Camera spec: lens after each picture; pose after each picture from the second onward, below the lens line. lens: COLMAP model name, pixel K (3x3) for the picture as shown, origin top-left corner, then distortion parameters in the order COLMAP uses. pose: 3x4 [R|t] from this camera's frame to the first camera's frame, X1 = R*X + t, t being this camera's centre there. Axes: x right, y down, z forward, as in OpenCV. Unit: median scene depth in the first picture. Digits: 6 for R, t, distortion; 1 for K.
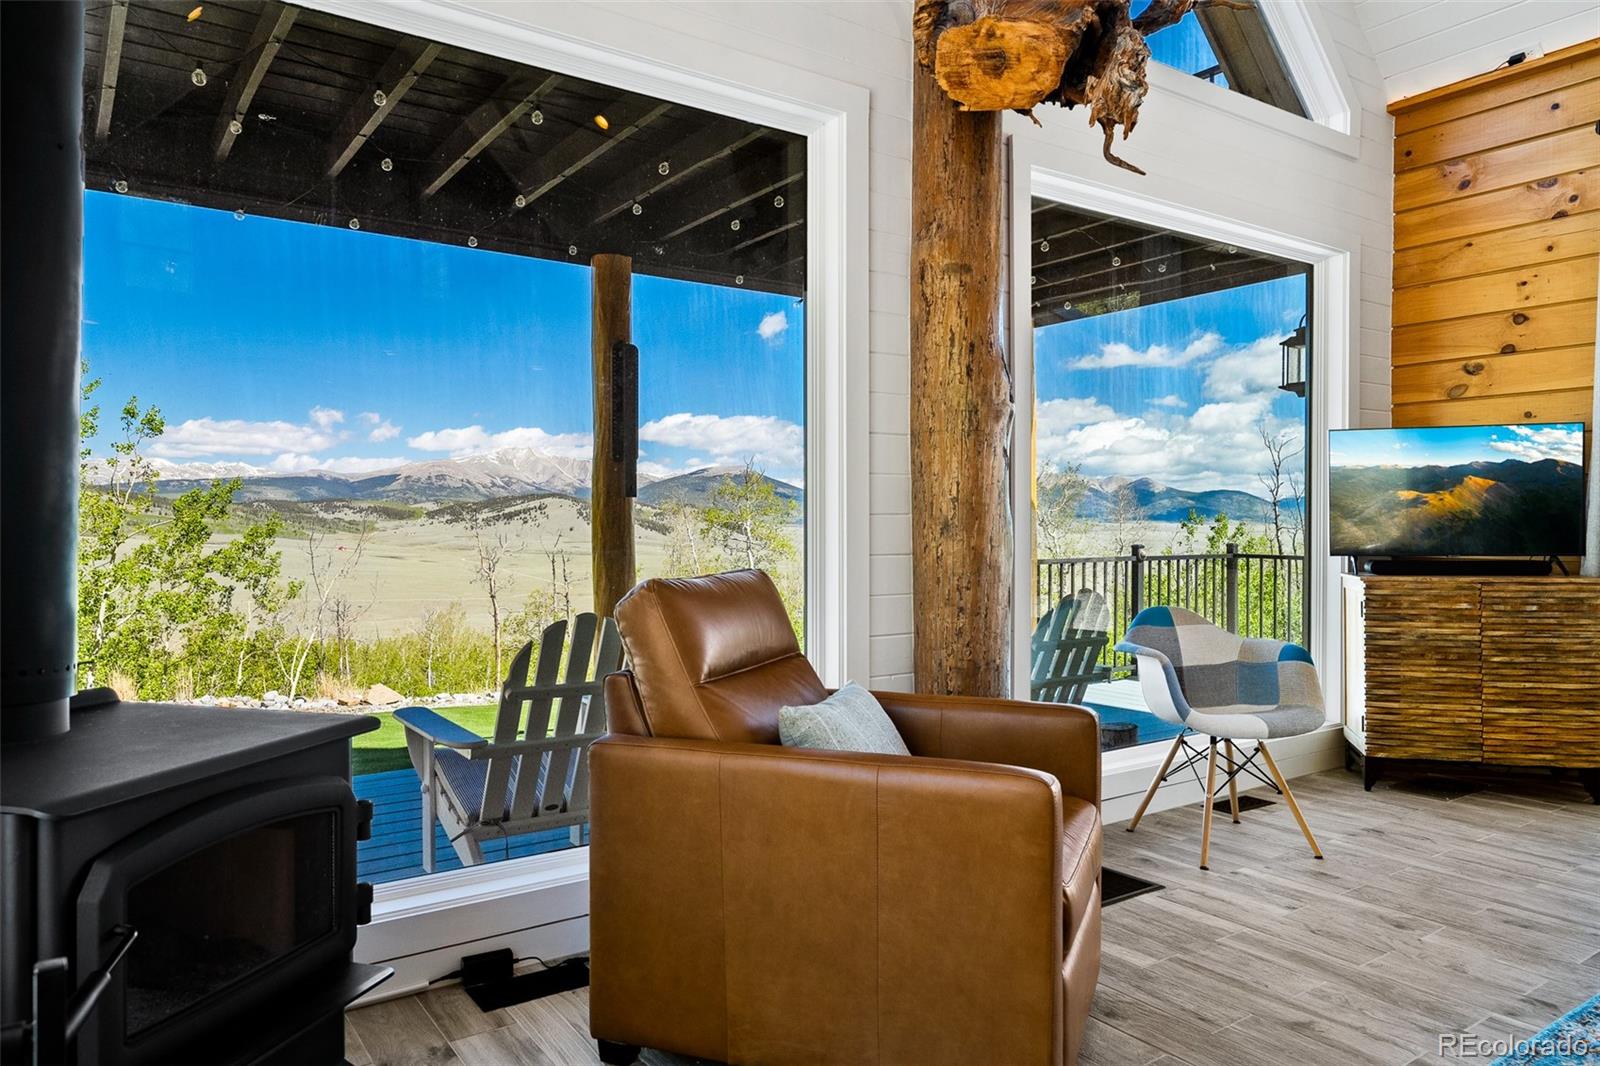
lens RADIAL K [[1077.8, 0, 798.2], [0, 1077.8, 524.0], [0, 0, 1]] dist [-0.009648, 0.005287]
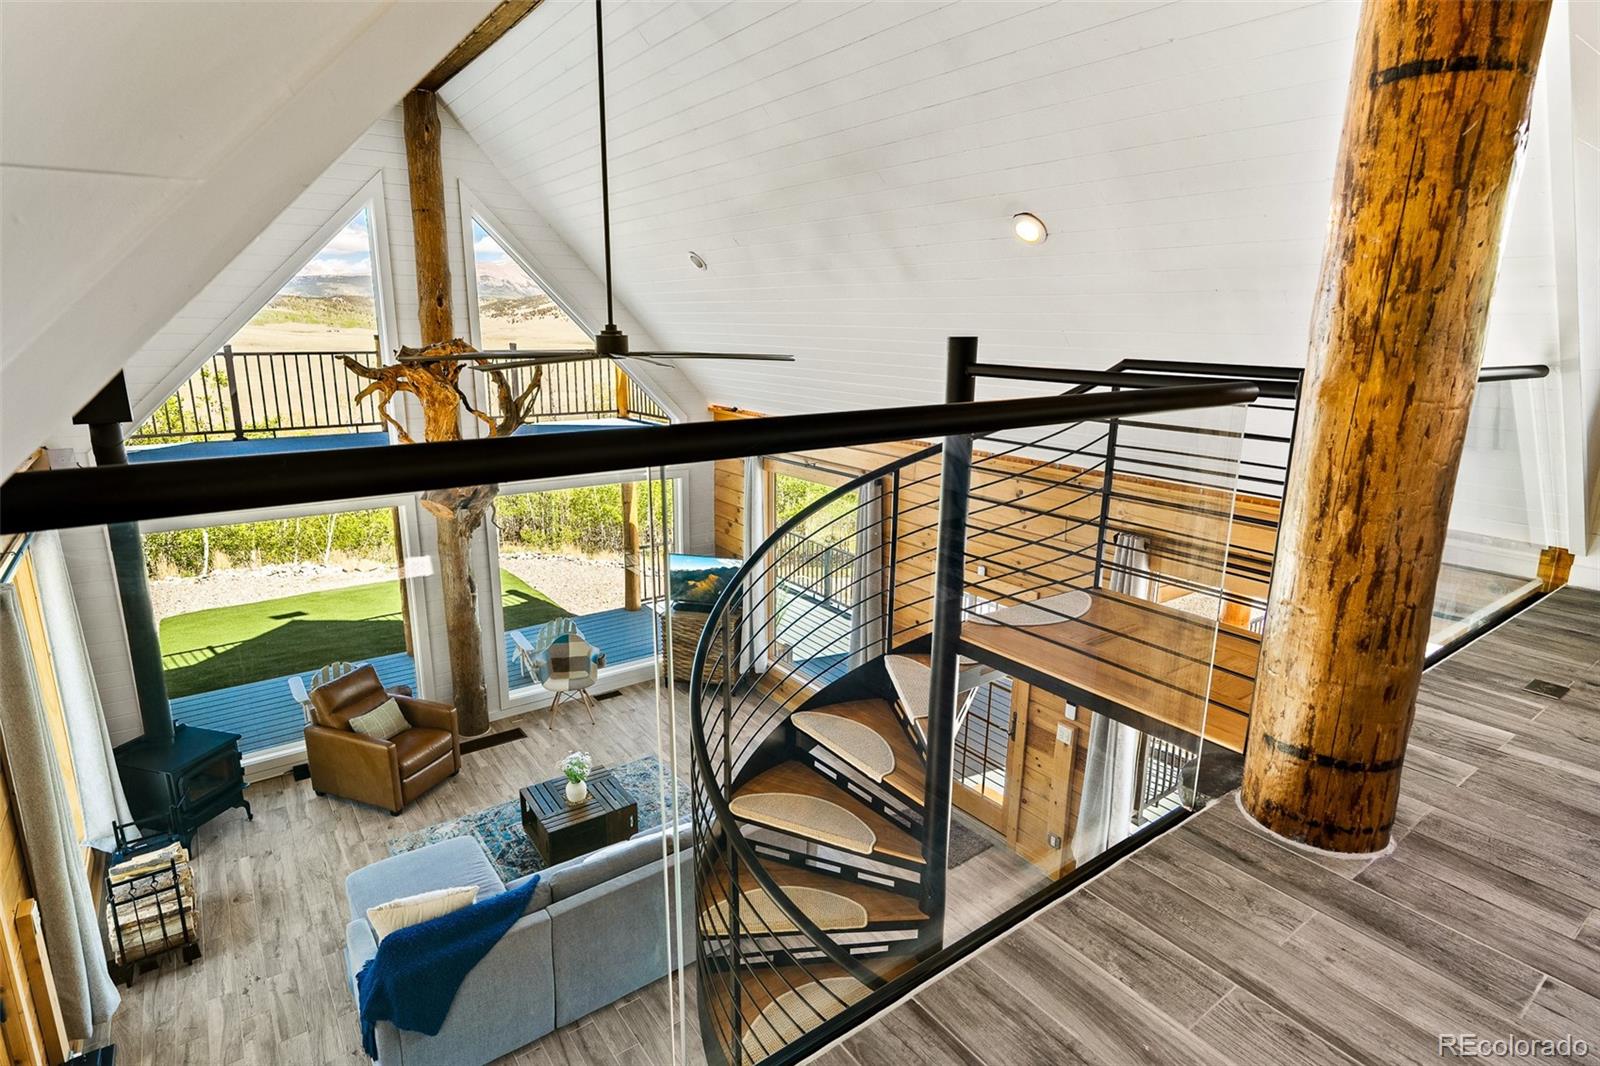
lens RADIAL K [[836.7, 0, 796.3], [0, 836.7, 523.9], [0, 0, 1]] dist [-0.005769, 0.002137]
pose [[0.999651, 0.005491, 0.025834, 0.692656], [-0.011425, 0.971792, 0.235561, -0.572791], [-0.023811, -0.235774, 0.971516, -0.853390]]
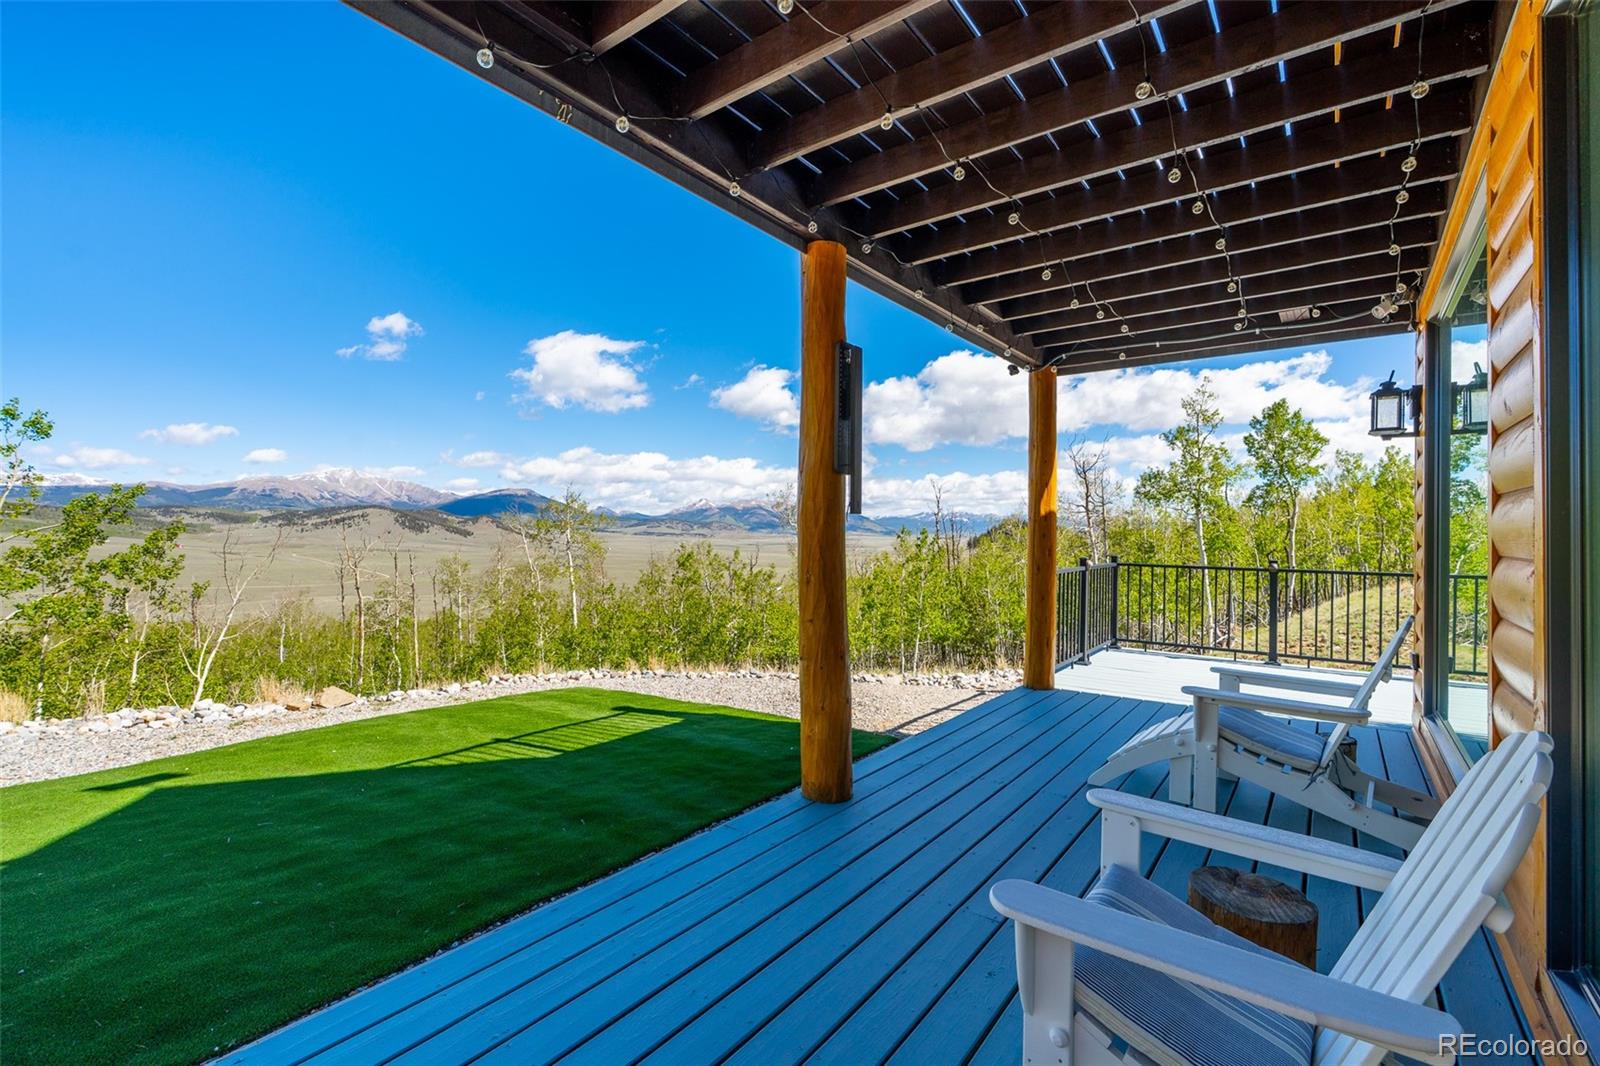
lens RADIAL K [[725.8, 0, 802.5], [0, 725.8, 528.4], [0, 0, 1]] dist [-0.013395, 0.004948]
pose [[0.951711, 0.012557, 0.306740, -0.401653], [-0.011086, 0.999917, -0.006538, -0.008662], [-0.306797, 0.002821, 0.951771, 0.465528]]
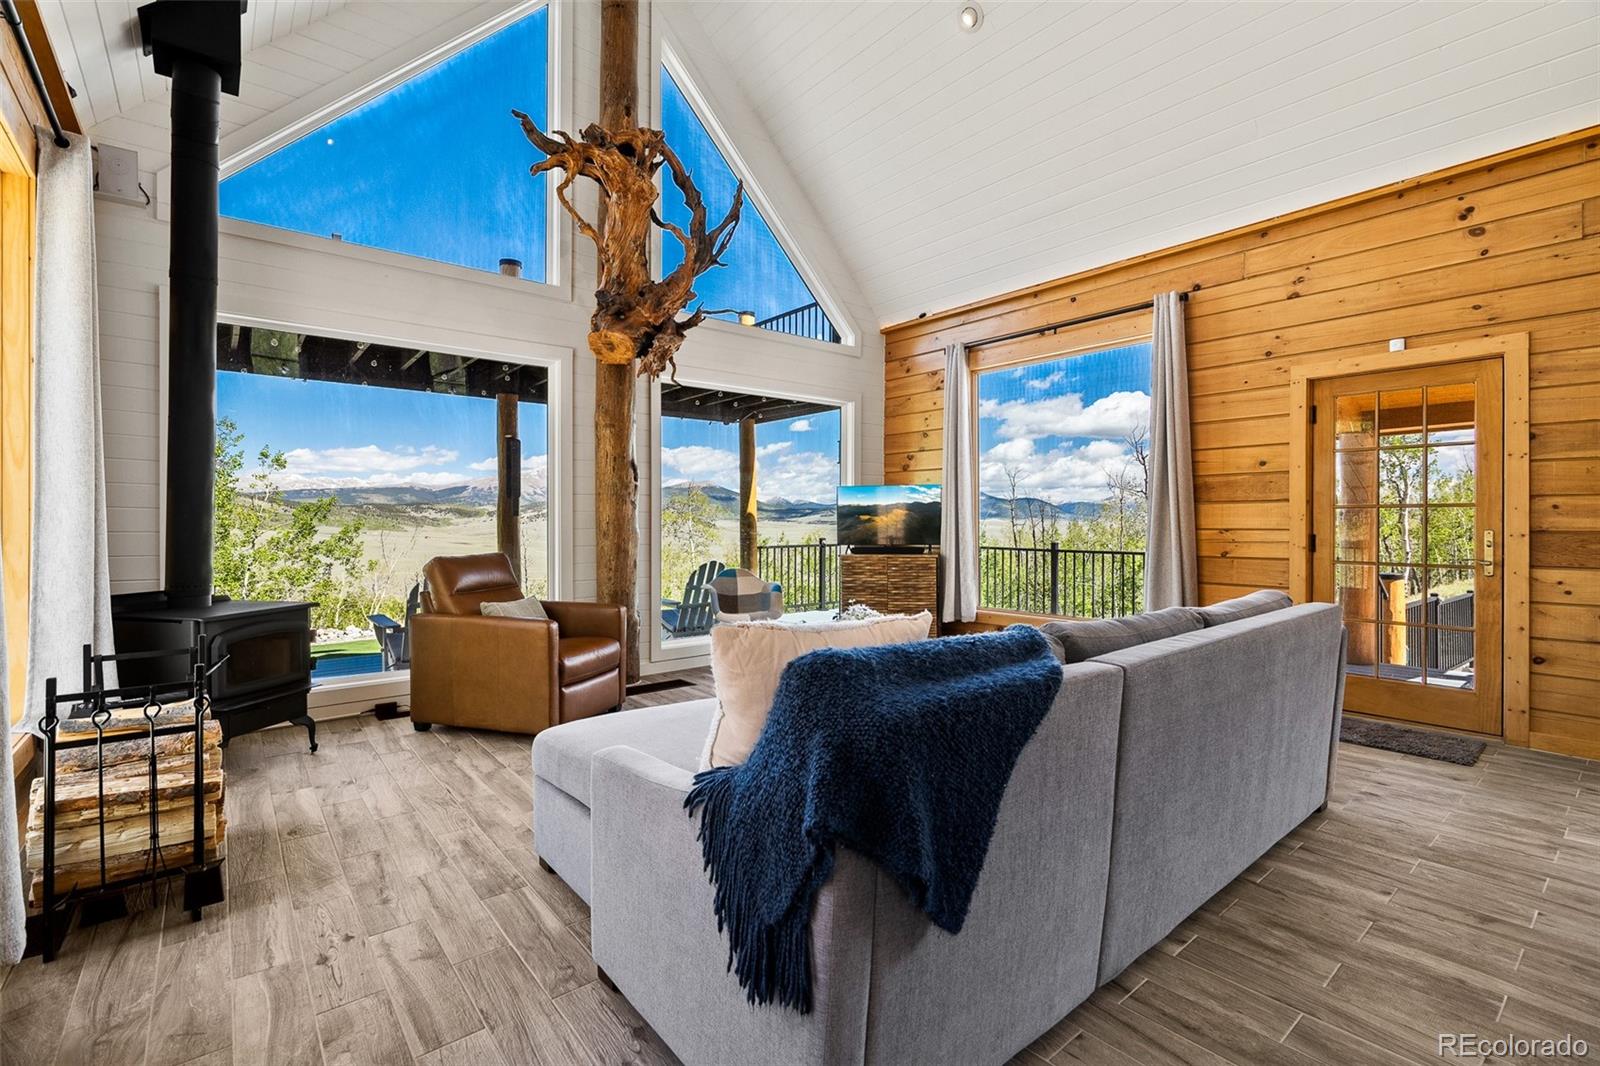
lens RADIAL K [[725.8, 0, 799.4], [0, 725.8, 518.7], [0, 0, 1]] dist [-0.013395, 0.004948]
pose [[0.997255, 0.000429, 0.074040, 0.285014], [-0.000241, 0.999997, -0.002545, -0.017734], [-0.074041, 0.002521, 0.997252, -0.397659]]
